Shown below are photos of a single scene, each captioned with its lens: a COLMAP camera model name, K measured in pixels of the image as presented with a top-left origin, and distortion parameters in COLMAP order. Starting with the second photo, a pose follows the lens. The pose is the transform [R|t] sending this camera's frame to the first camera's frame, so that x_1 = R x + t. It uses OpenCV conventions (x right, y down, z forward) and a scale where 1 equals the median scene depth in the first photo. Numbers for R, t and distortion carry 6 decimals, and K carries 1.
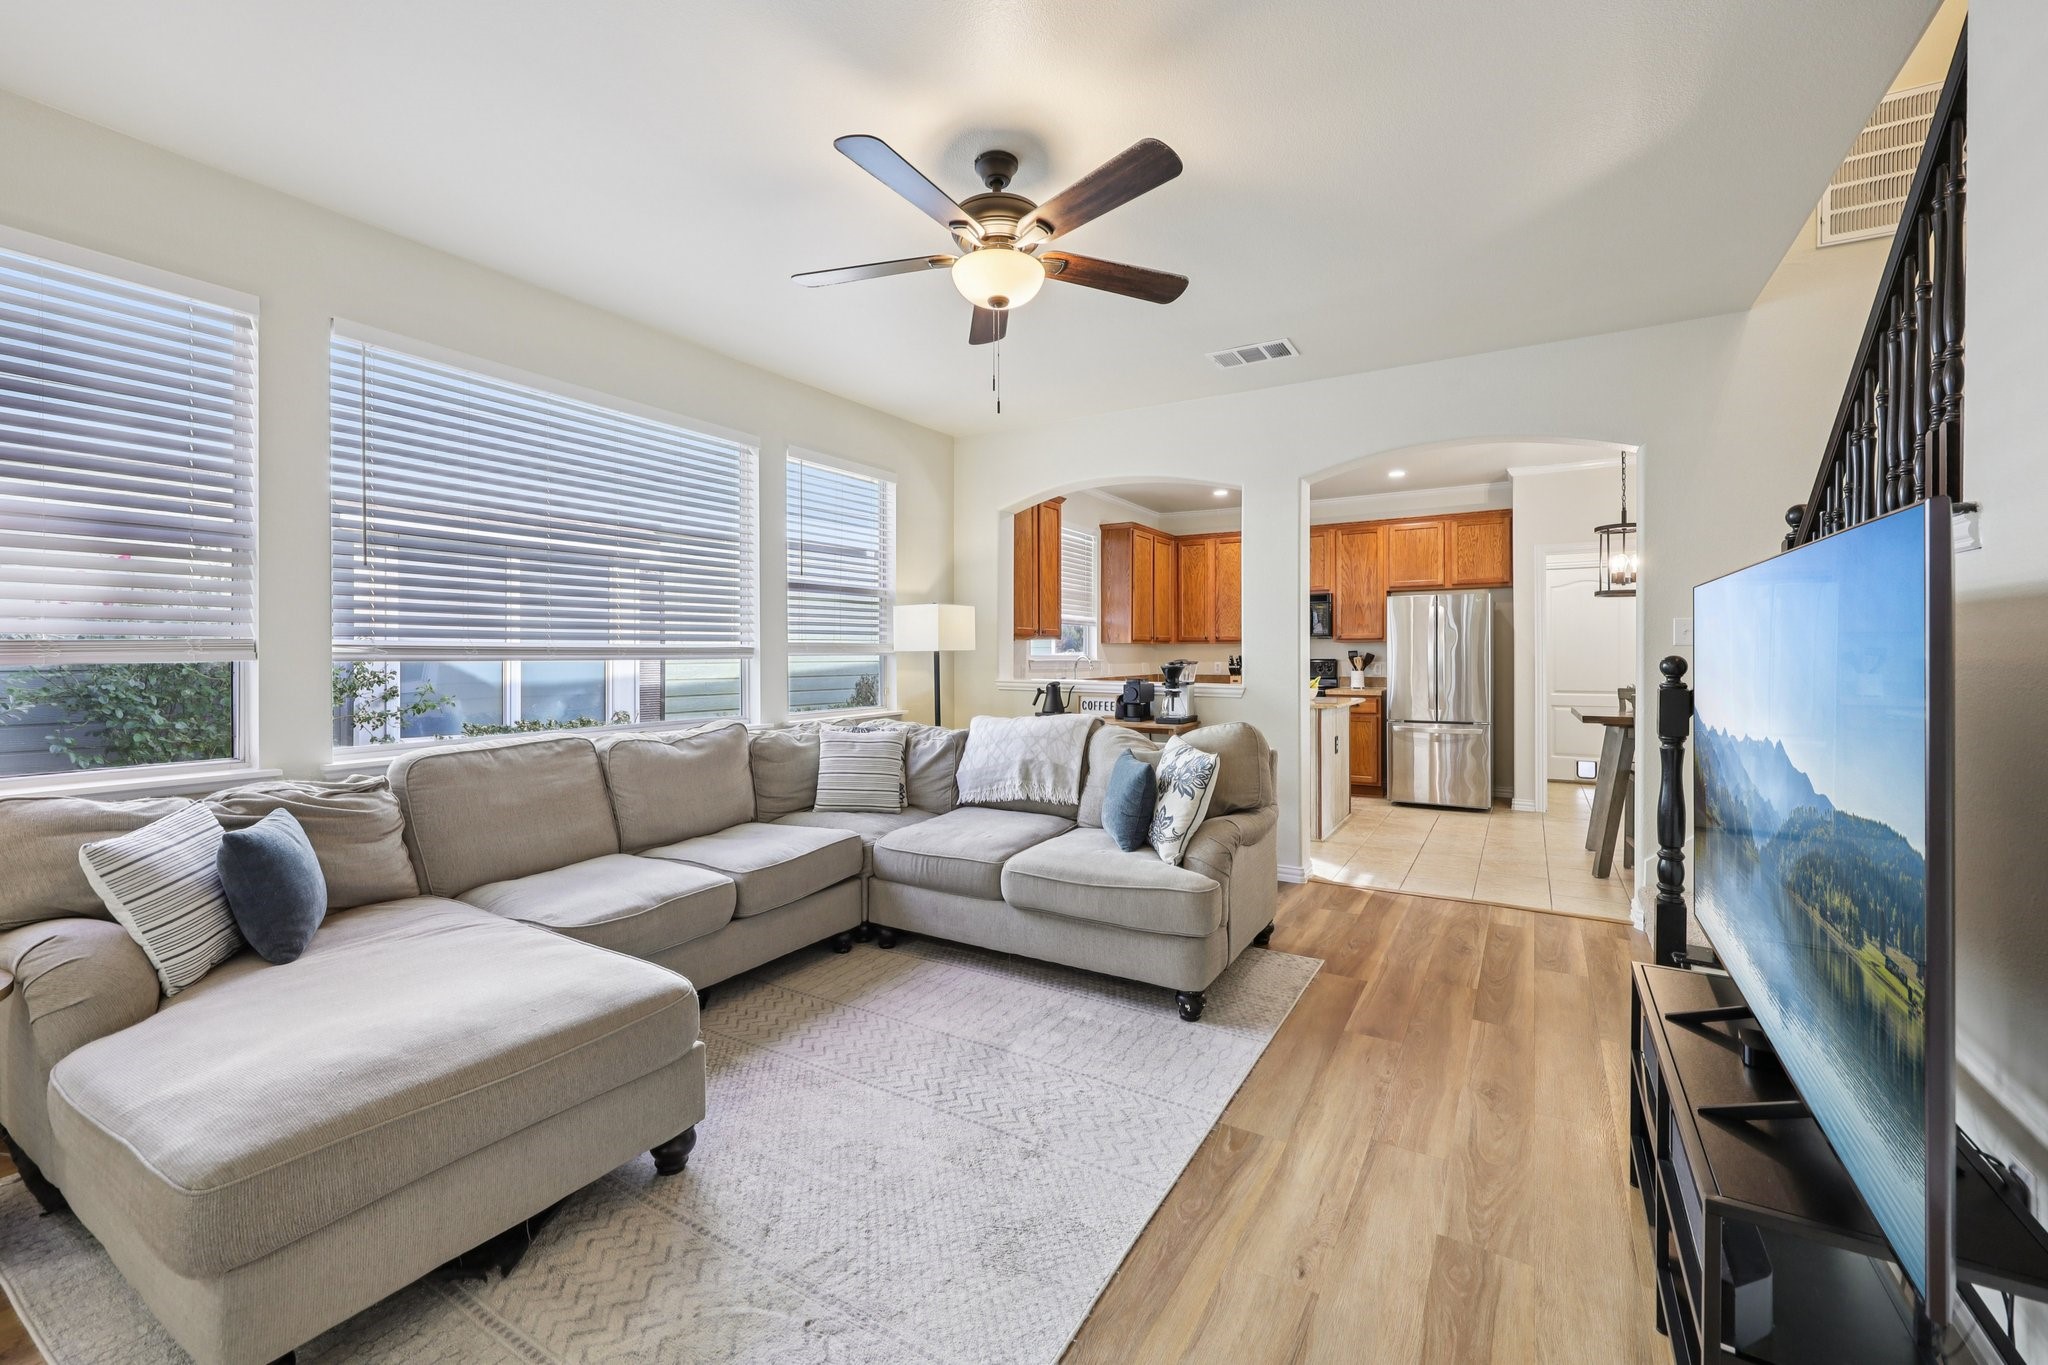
lens RADIAL K [[832.9, 0, 1026.2], [0, 832.9, 656.5], [0, 0, 1]] dist [0.000038, -0.000542]
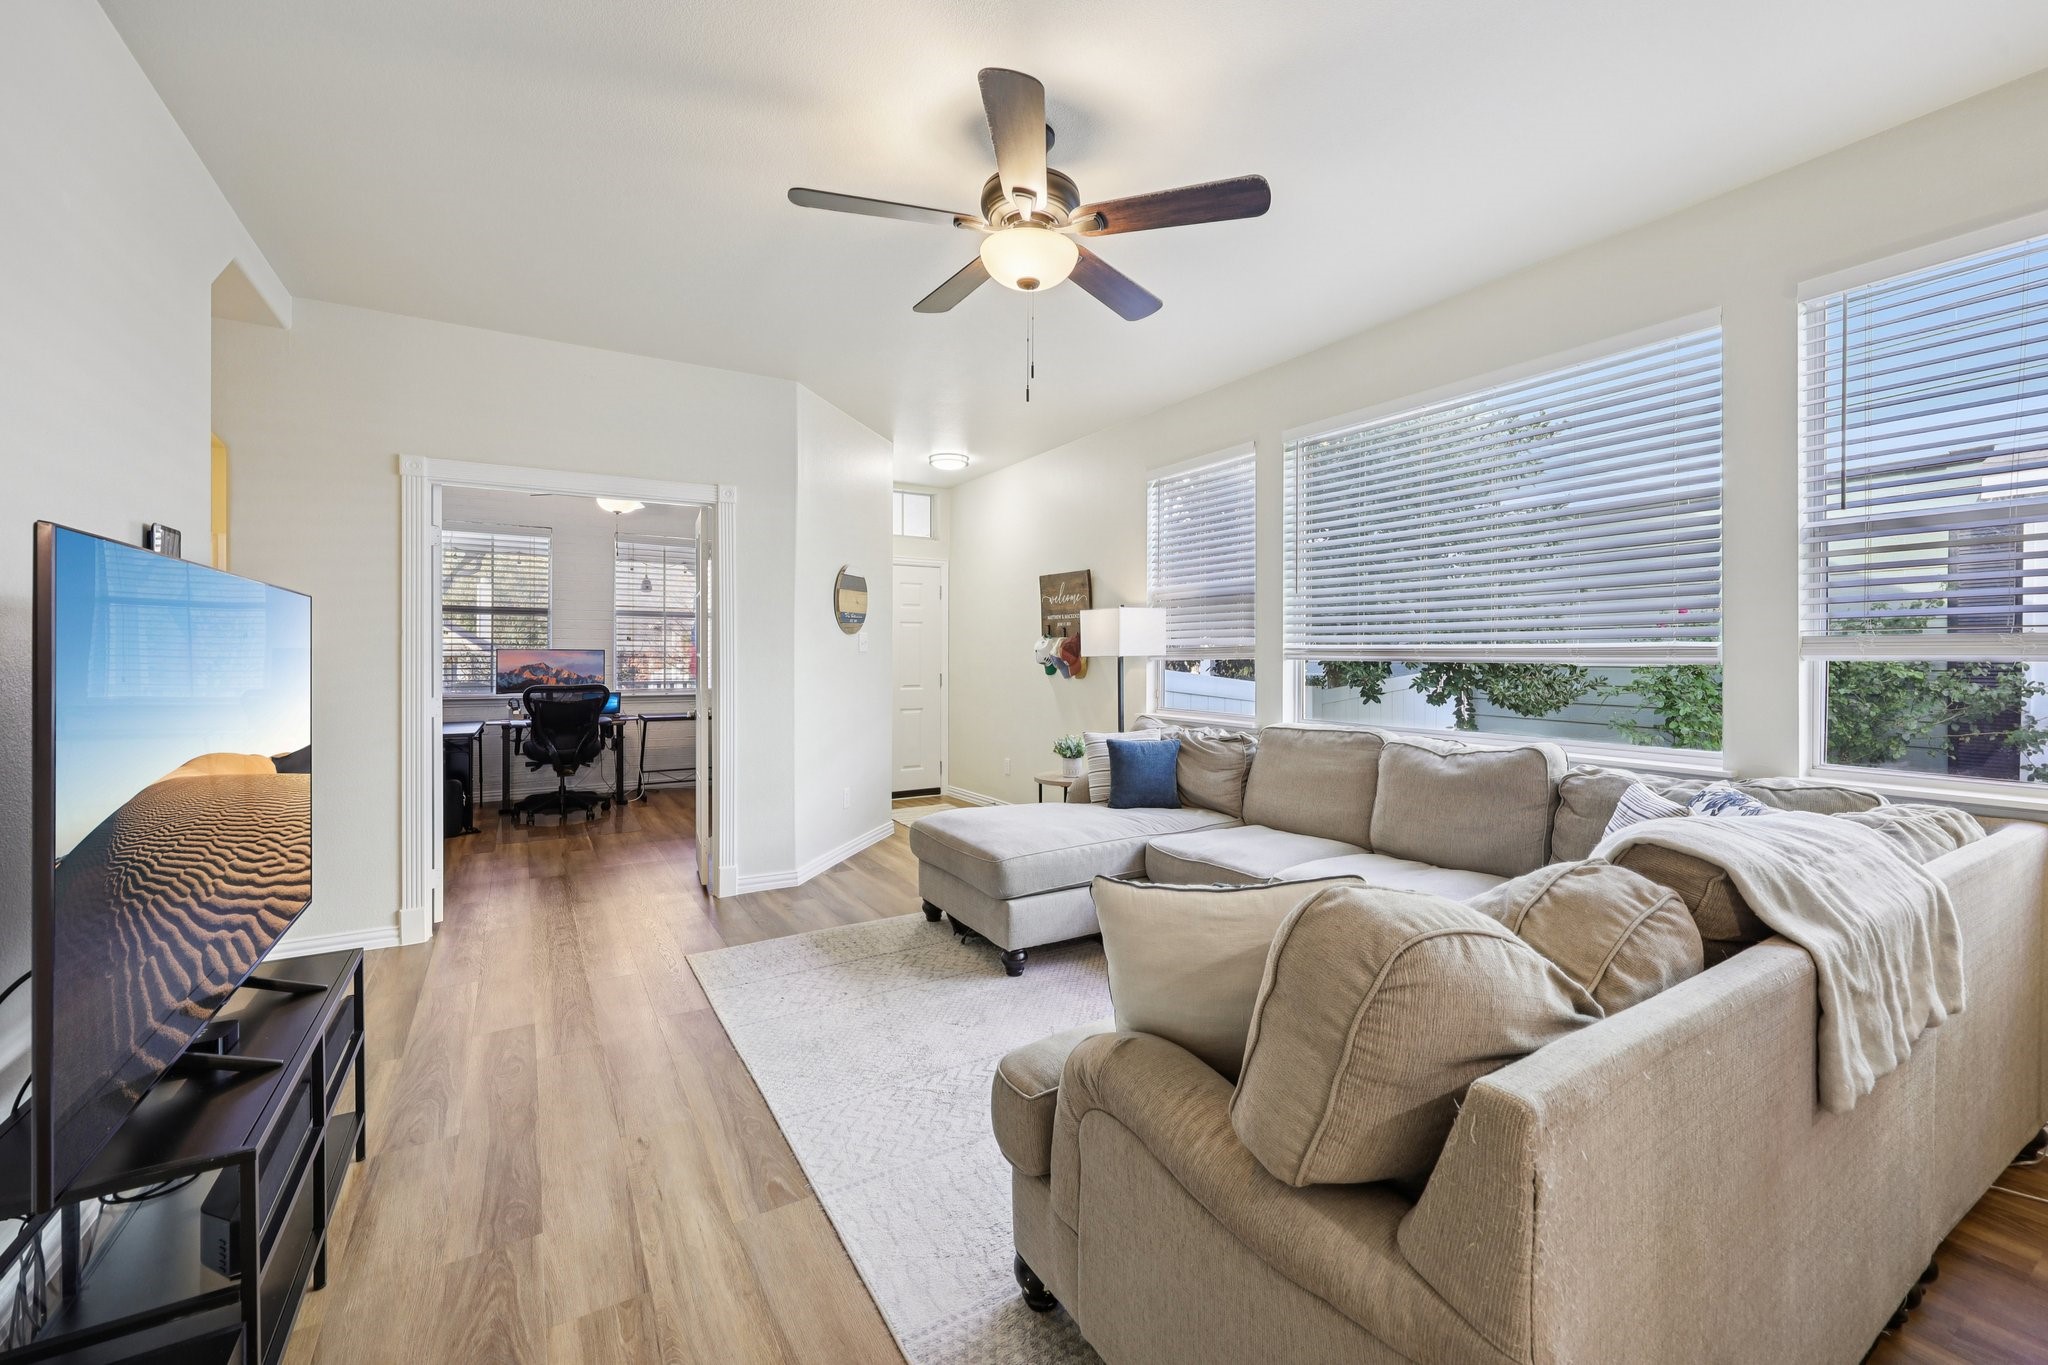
lens RADIAL K [[832.9, 0, 1026.2], [0, 832.9, 656.5], [0, 0, 1]] dist [0.000038, -0.000542]
pose [[-0.461133, 0.004922, -0.887318, 0.467517], [-0.004258, 0.999961, 0.007759, -0.005842], [0.887321, 0.007356, -0.461094, 0.829616]]
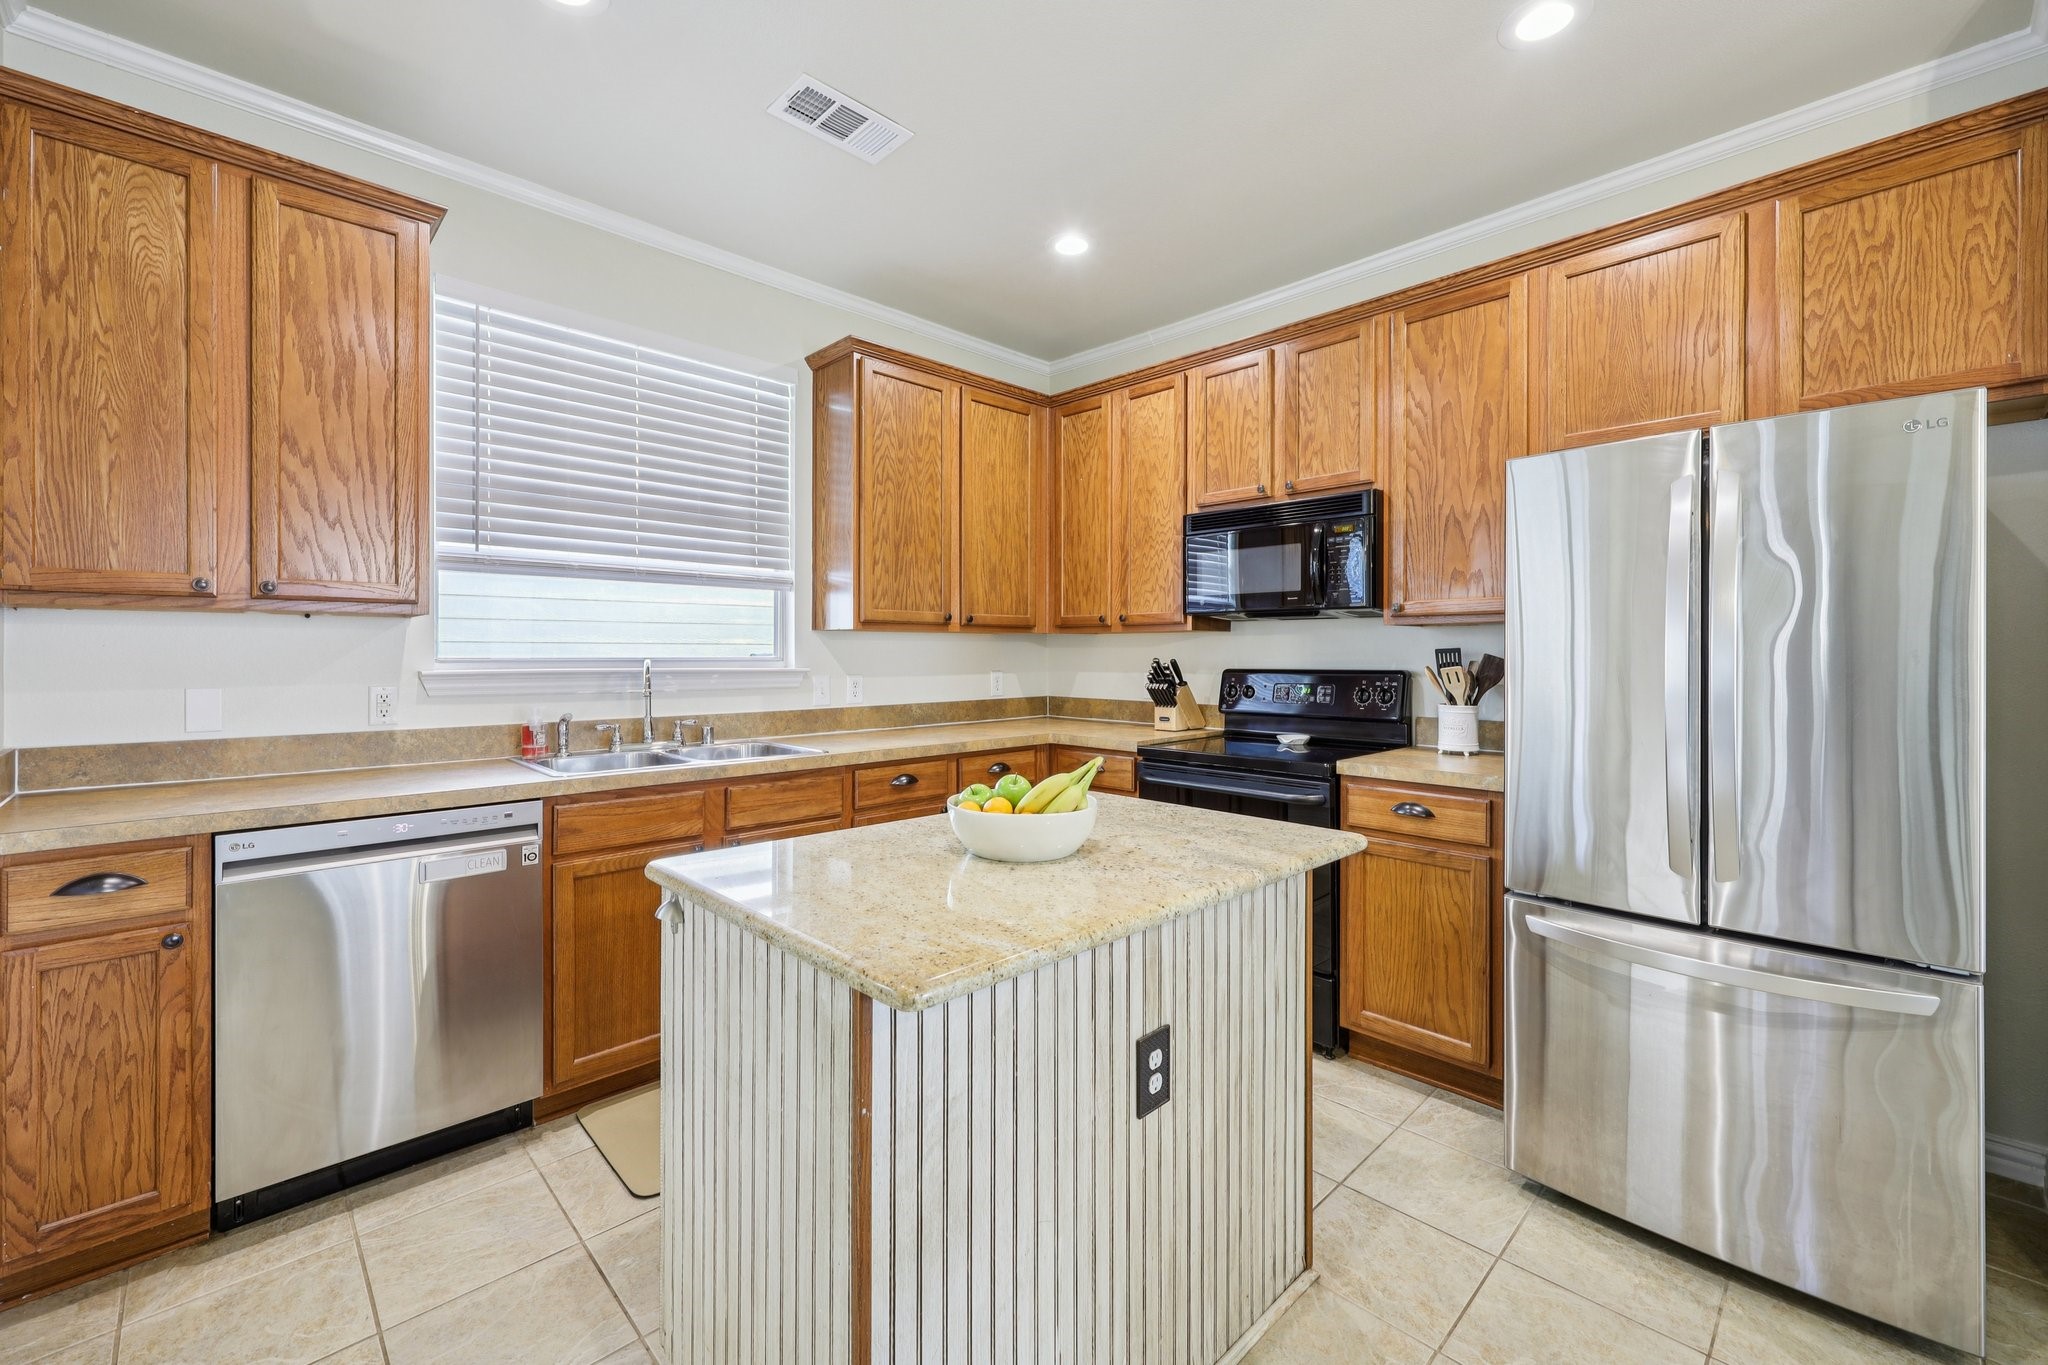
lens RADIAL K [[832.9, 0, 1026.2], [0, 832.9, 656.5], [0, 0, 1]] dist [0.000038, -0.000542]
pose [[0.967780, 0.003419, -0.251776, 0.550740], [-0.003346, 0.999994, 0.000719, -0.005435], [0.251777, 0.000146, 0.967785, 1.085304]]
